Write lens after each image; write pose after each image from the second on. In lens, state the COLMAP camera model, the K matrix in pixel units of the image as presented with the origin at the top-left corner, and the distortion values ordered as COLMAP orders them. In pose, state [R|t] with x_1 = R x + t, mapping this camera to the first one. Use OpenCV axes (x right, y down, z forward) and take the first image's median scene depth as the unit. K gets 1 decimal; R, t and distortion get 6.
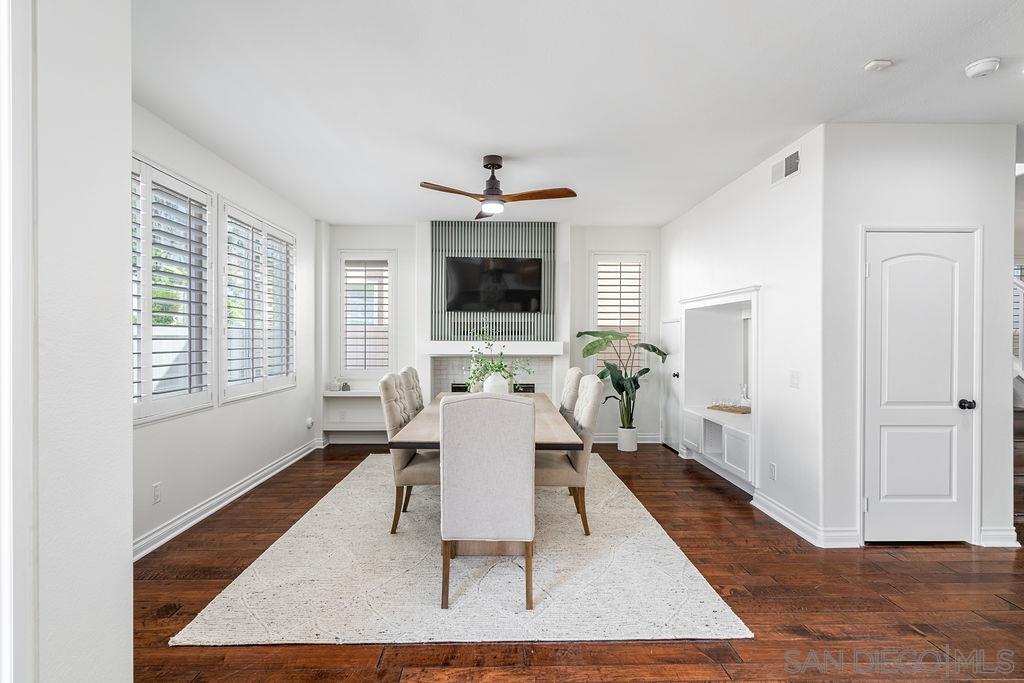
lens RADIAL K [[509.1, 0, 513.9], [0, 509.1, 337.3], [0, 0, 1]] dist [-0.000079, 0.001828]
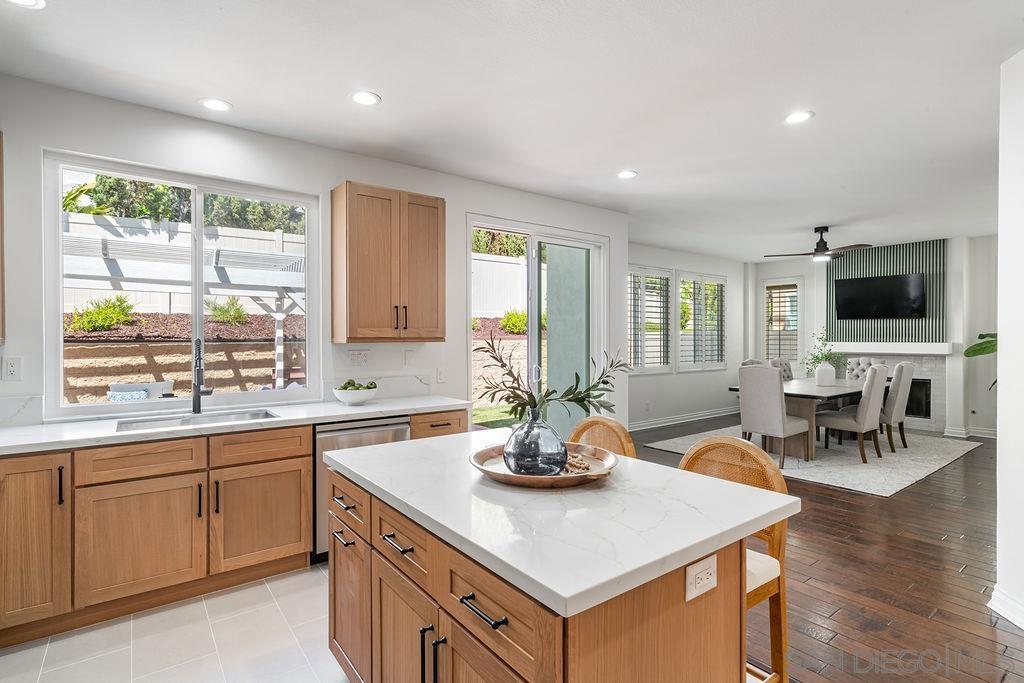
lens RADIAL K [[509.1, 0, 516.3], [0, 509.1, 339.0], [0, 0, 1]] dist [-0.000079, 0.001828]
pose [[0.587218, -0.001959, -0.809426, 0.445277], [0.002654, 0.999996, -0.000495, -0.002165], [0.809424, -0.001858, 0.587221, -0.458168]]
